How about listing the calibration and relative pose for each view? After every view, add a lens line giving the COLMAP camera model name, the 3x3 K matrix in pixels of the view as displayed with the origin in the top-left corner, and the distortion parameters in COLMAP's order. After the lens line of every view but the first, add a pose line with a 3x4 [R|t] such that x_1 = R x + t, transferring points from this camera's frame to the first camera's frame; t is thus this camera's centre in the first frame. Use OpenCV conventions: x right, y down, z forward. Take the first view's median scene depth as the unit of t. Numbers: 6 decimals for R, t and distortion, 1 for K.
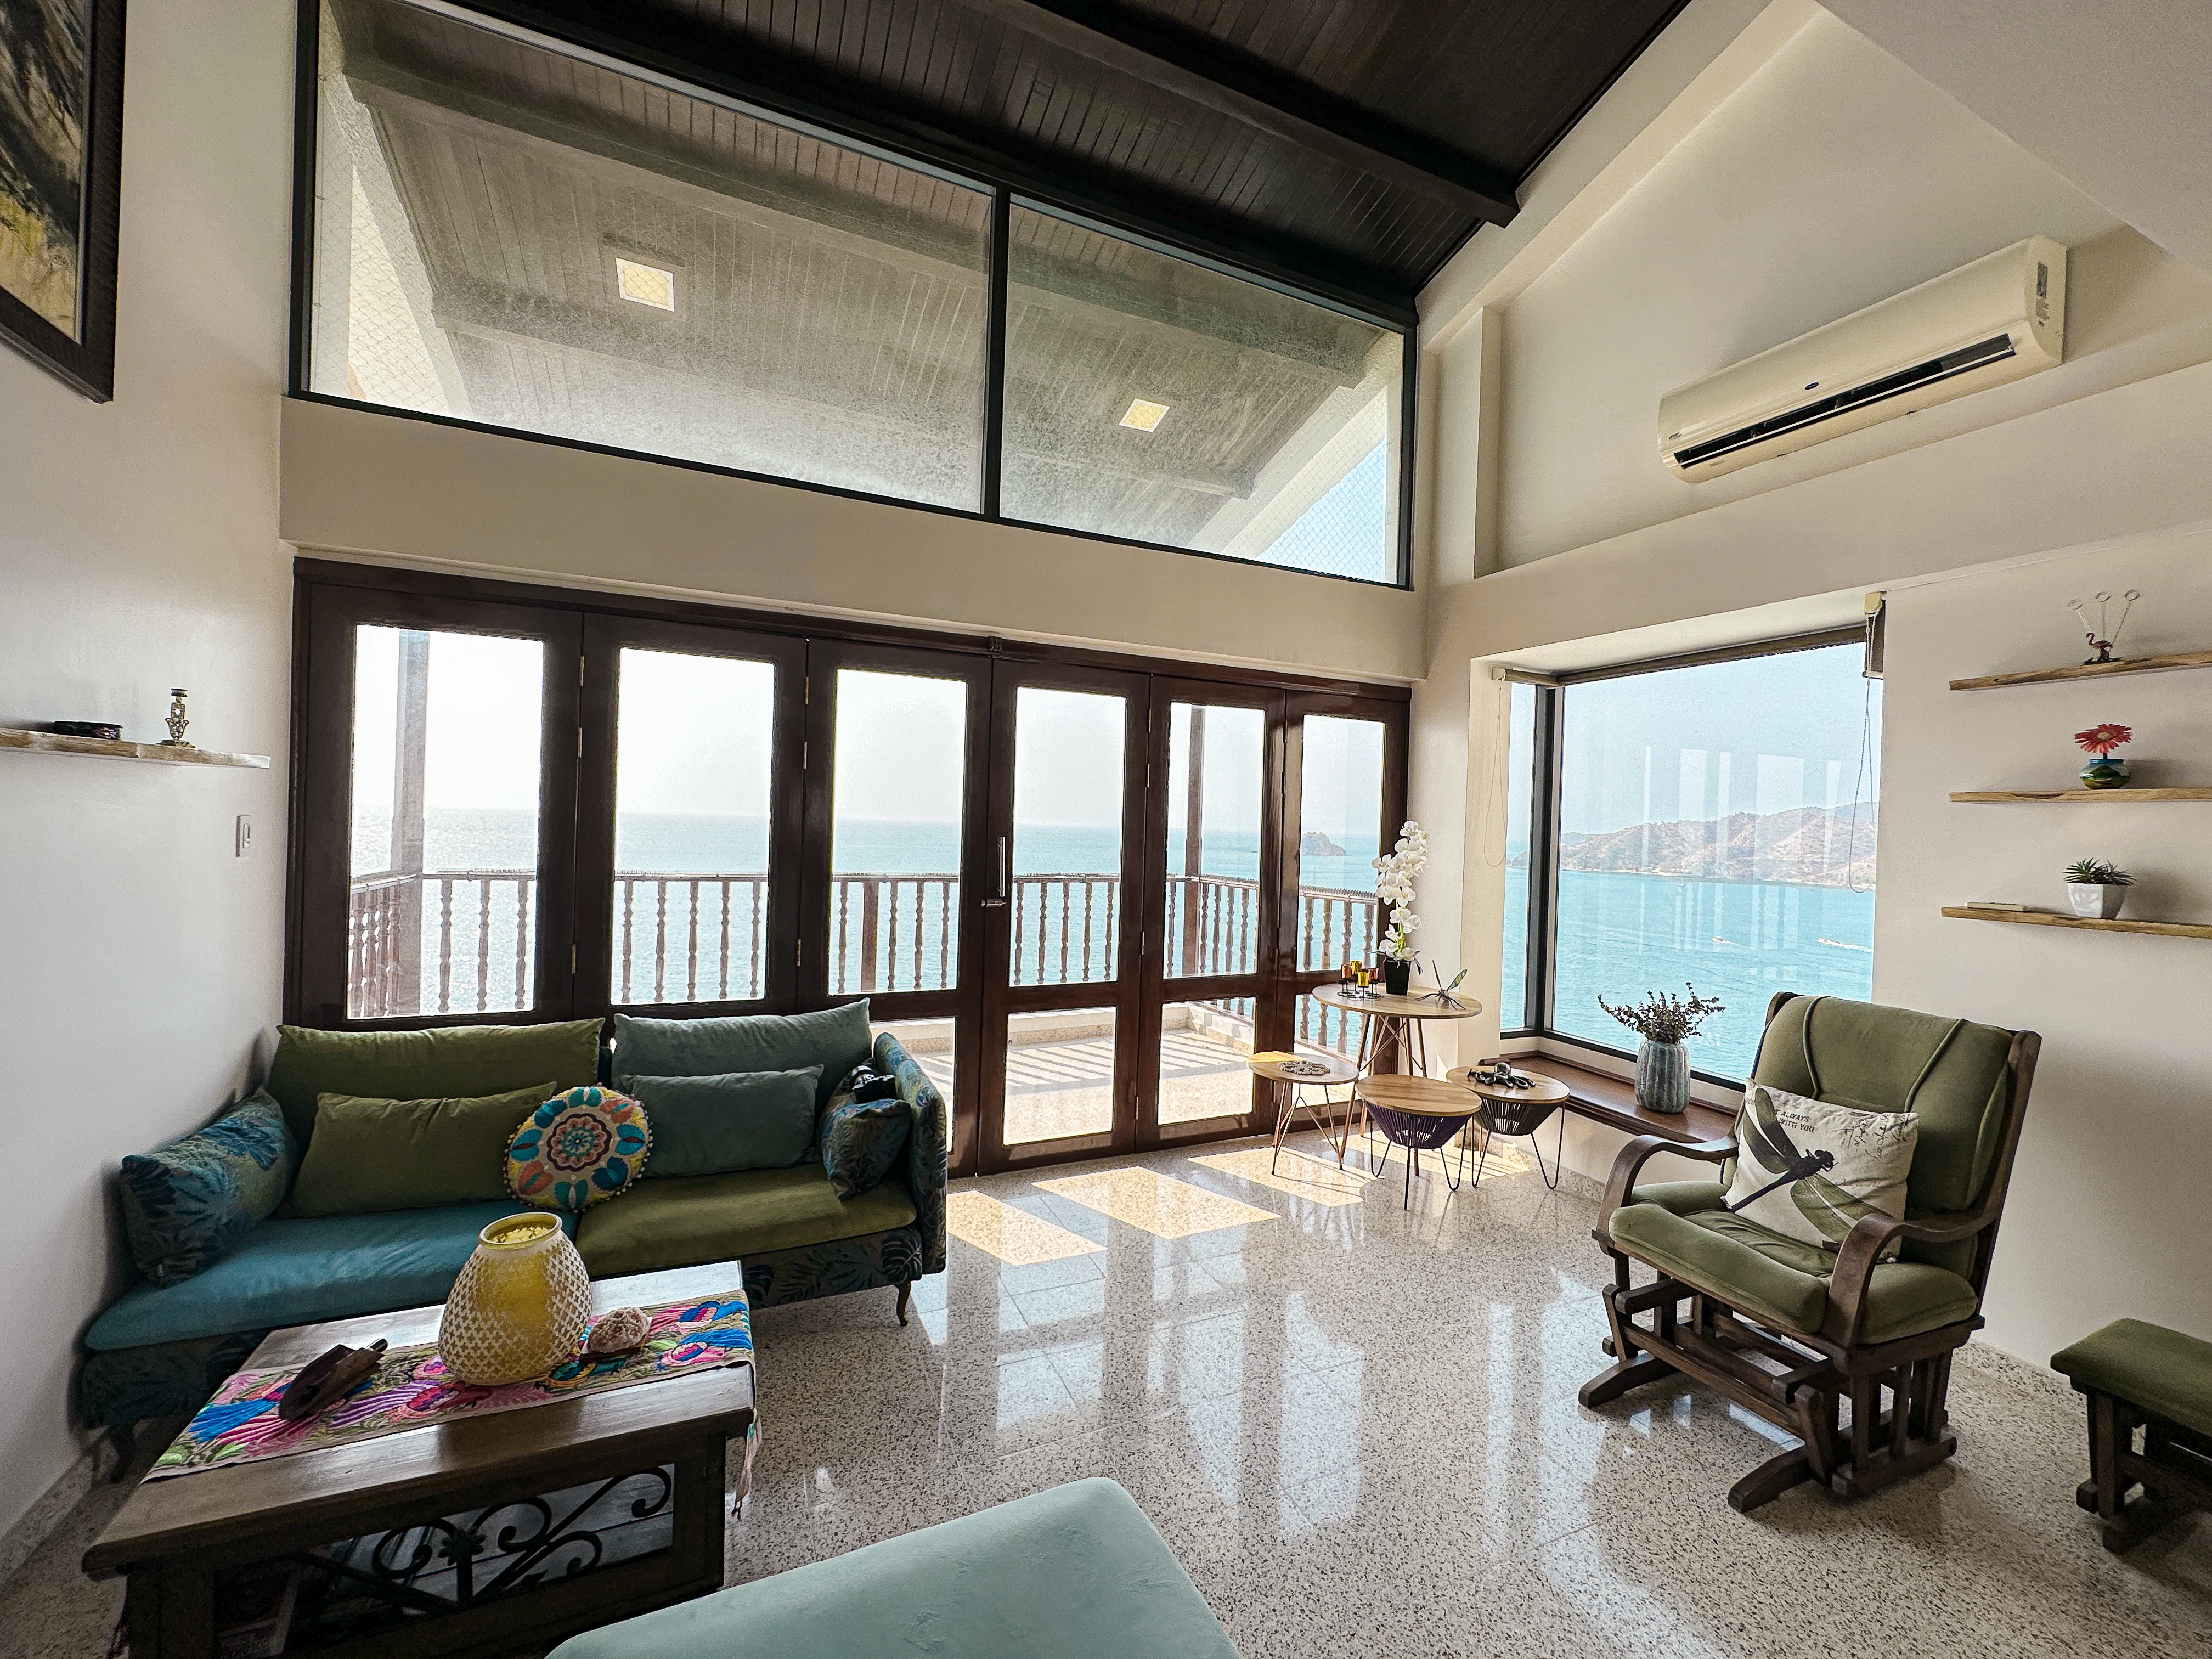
lens RADIAL K [[885.5, 0, 1101.8], [0, 885.5, 825.5], [0, 0, 1]] dist [-0.003764, 0.001460]
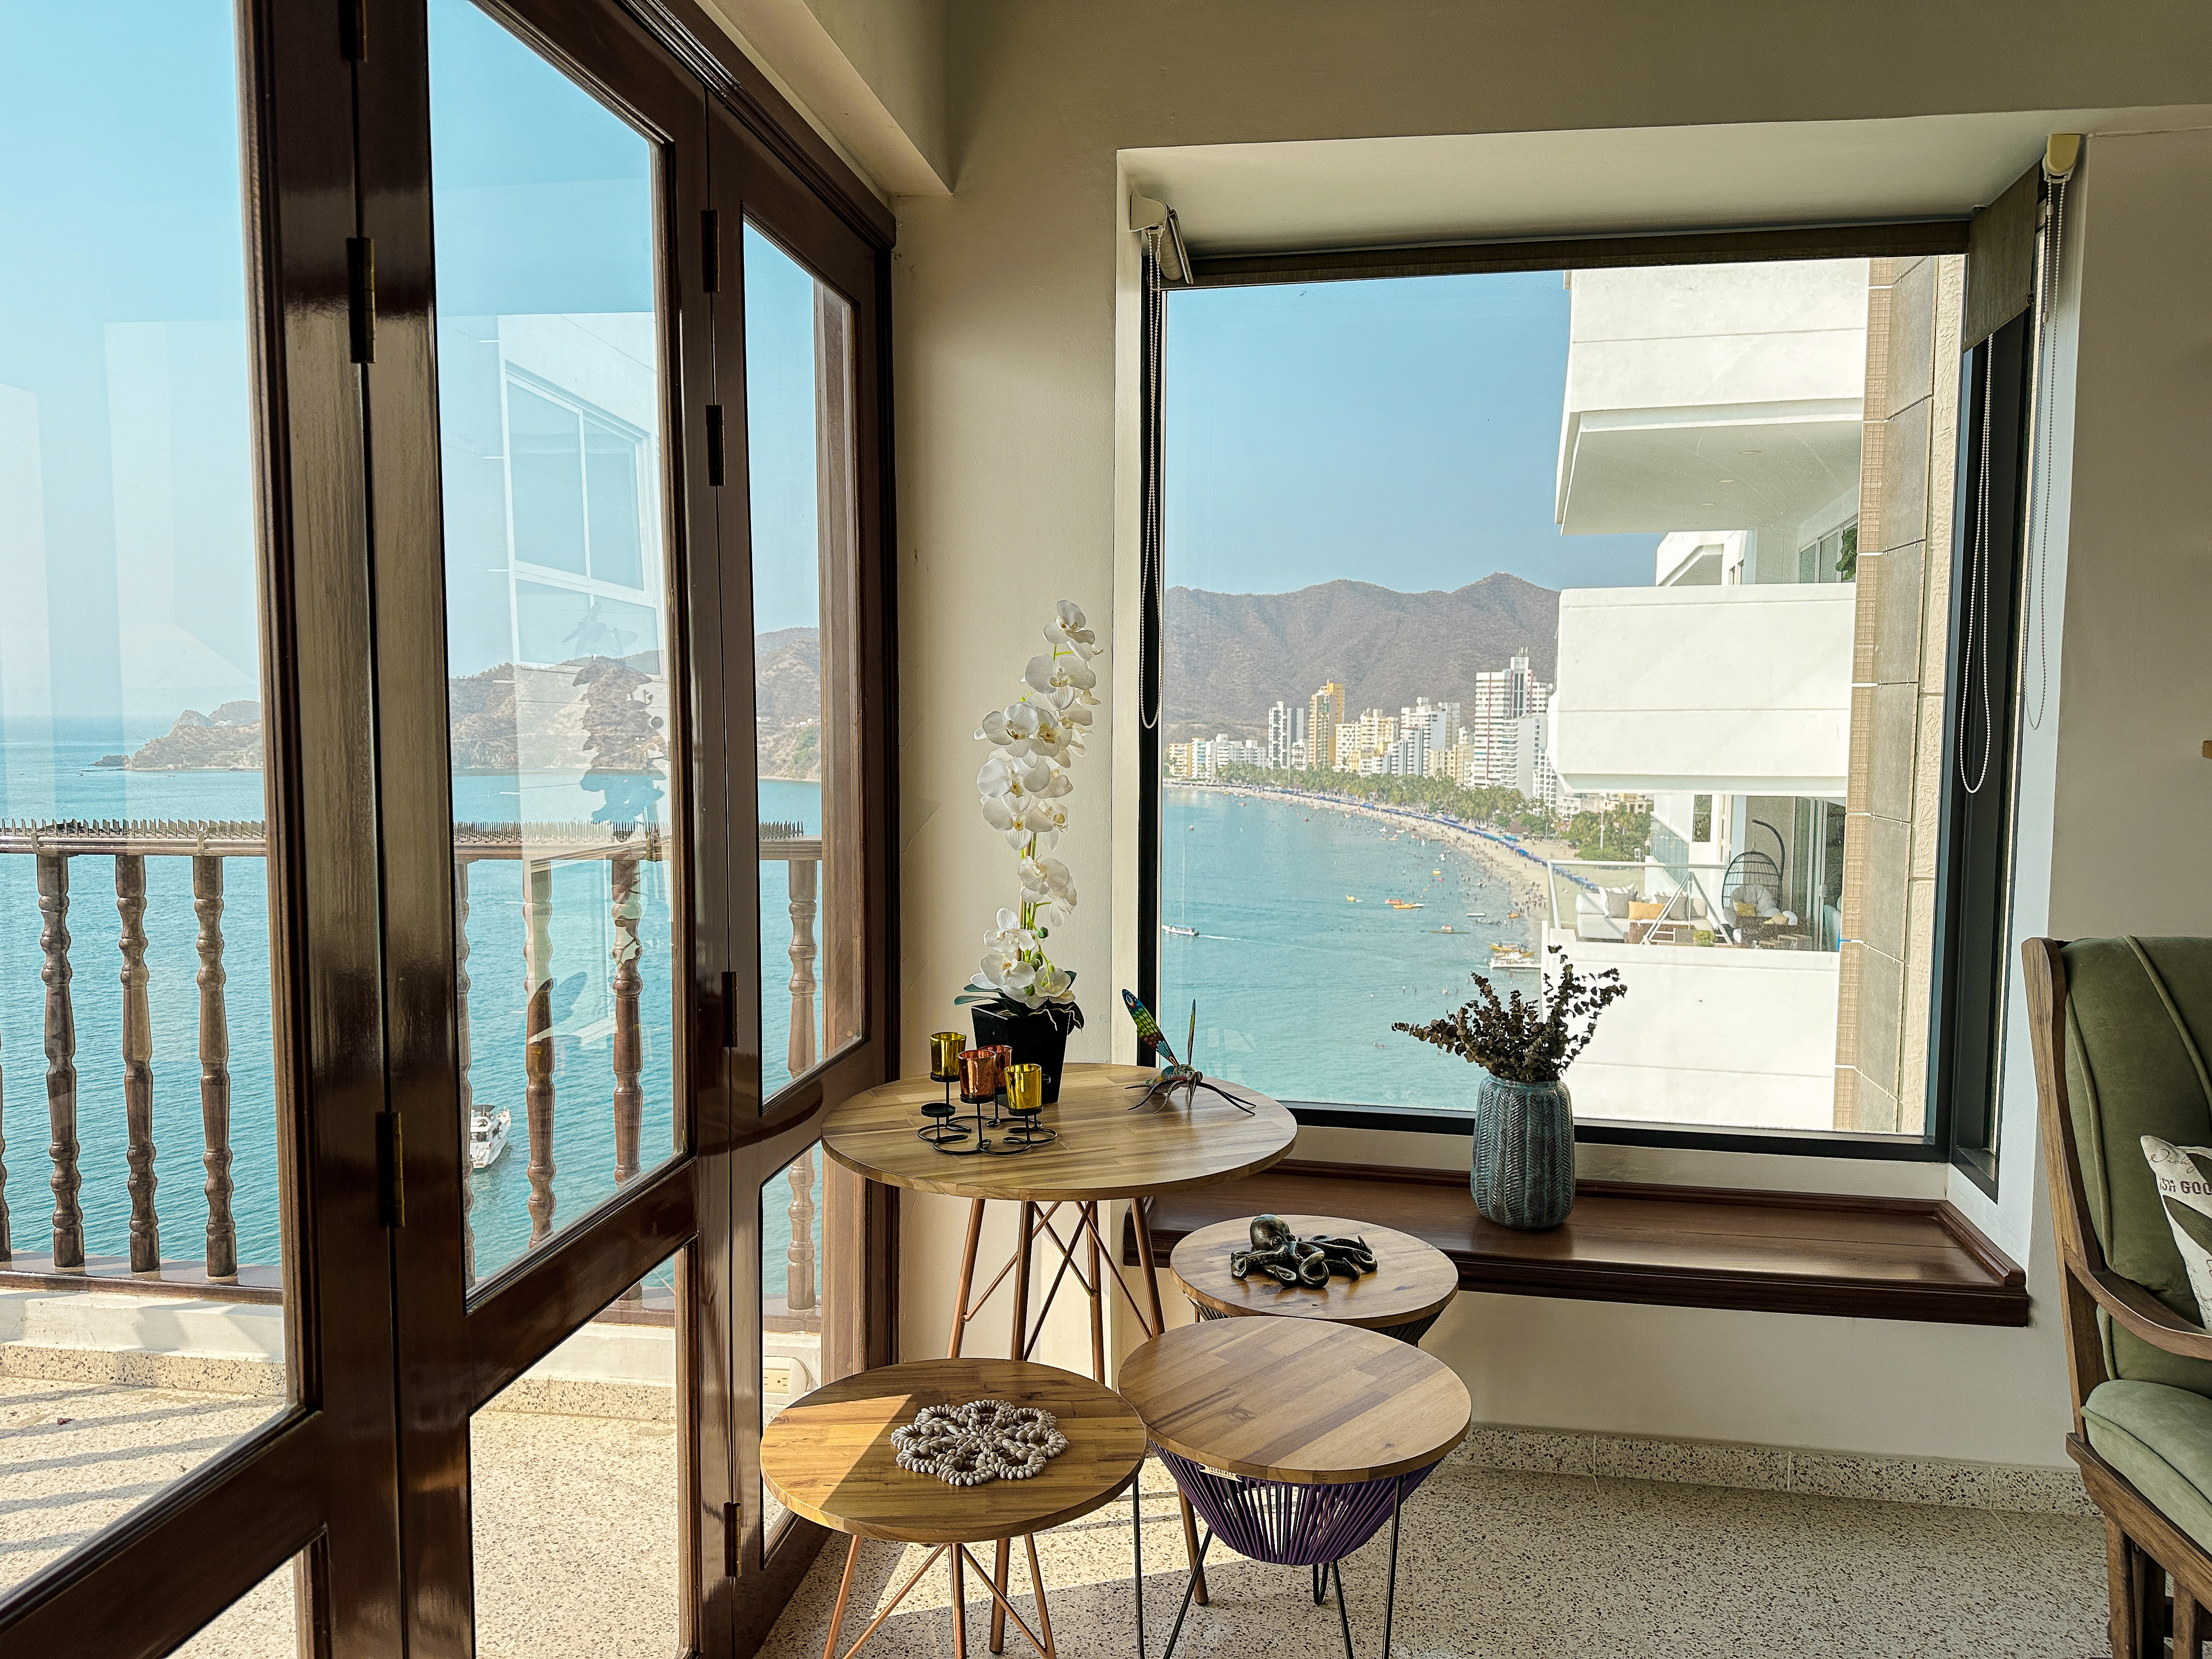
lens RADIAL K [[1573.6, 0, 1094.3], [0, 1573.6, 825.3], [0, 0, 1]] dist [0.068847, -0.092457]
pose [[0.552518, -0.089105, 0.828724, -0.153918], [0.018946, 0.995355, 0.094390, 0.024107], [-0.833285, -0.036452, 0.551640, 0.646681]]
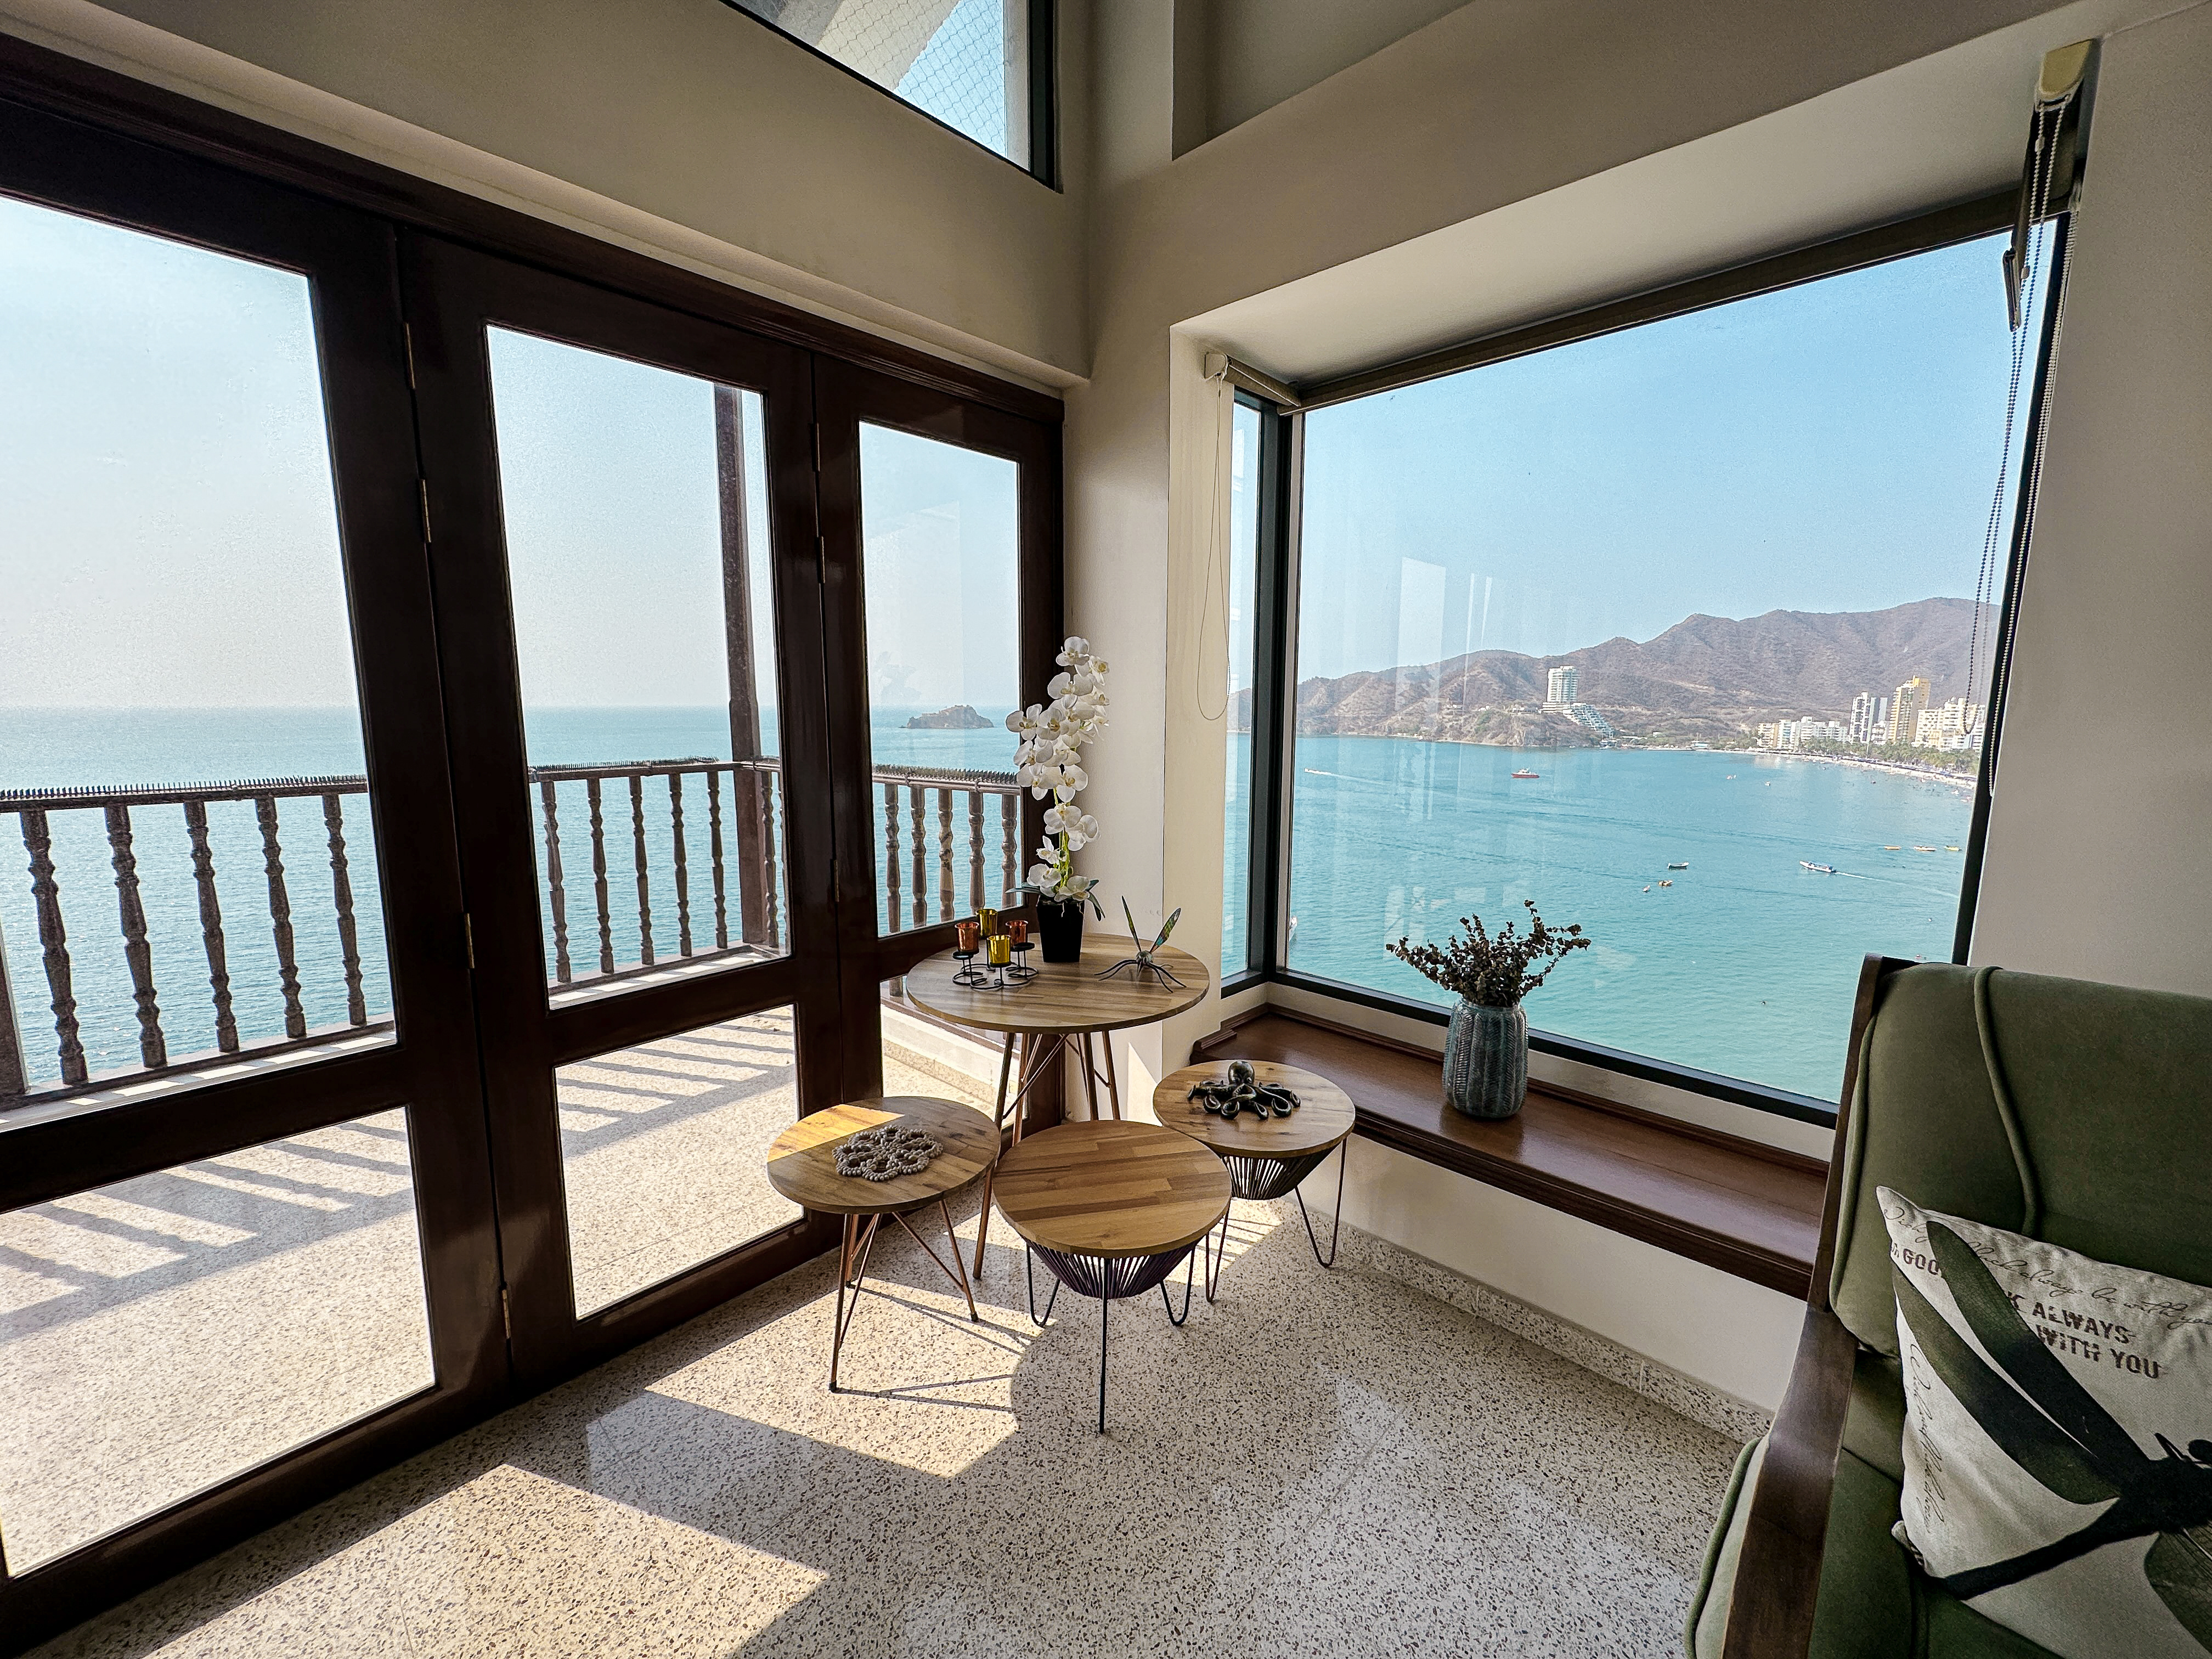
lens RADIAL K [[885.5, 0, 1096.4], [0, 885.5, 820.2], [0, 0, 1]] dist [-0.003764, 0.001460]
pose [[0.926327, -0.081074, 0.367893, 0.159173], [0.031037, 0.989672, 0.139949, 0.028224], [-0.375439, -0.118220, 0.919277, 0.499307]]
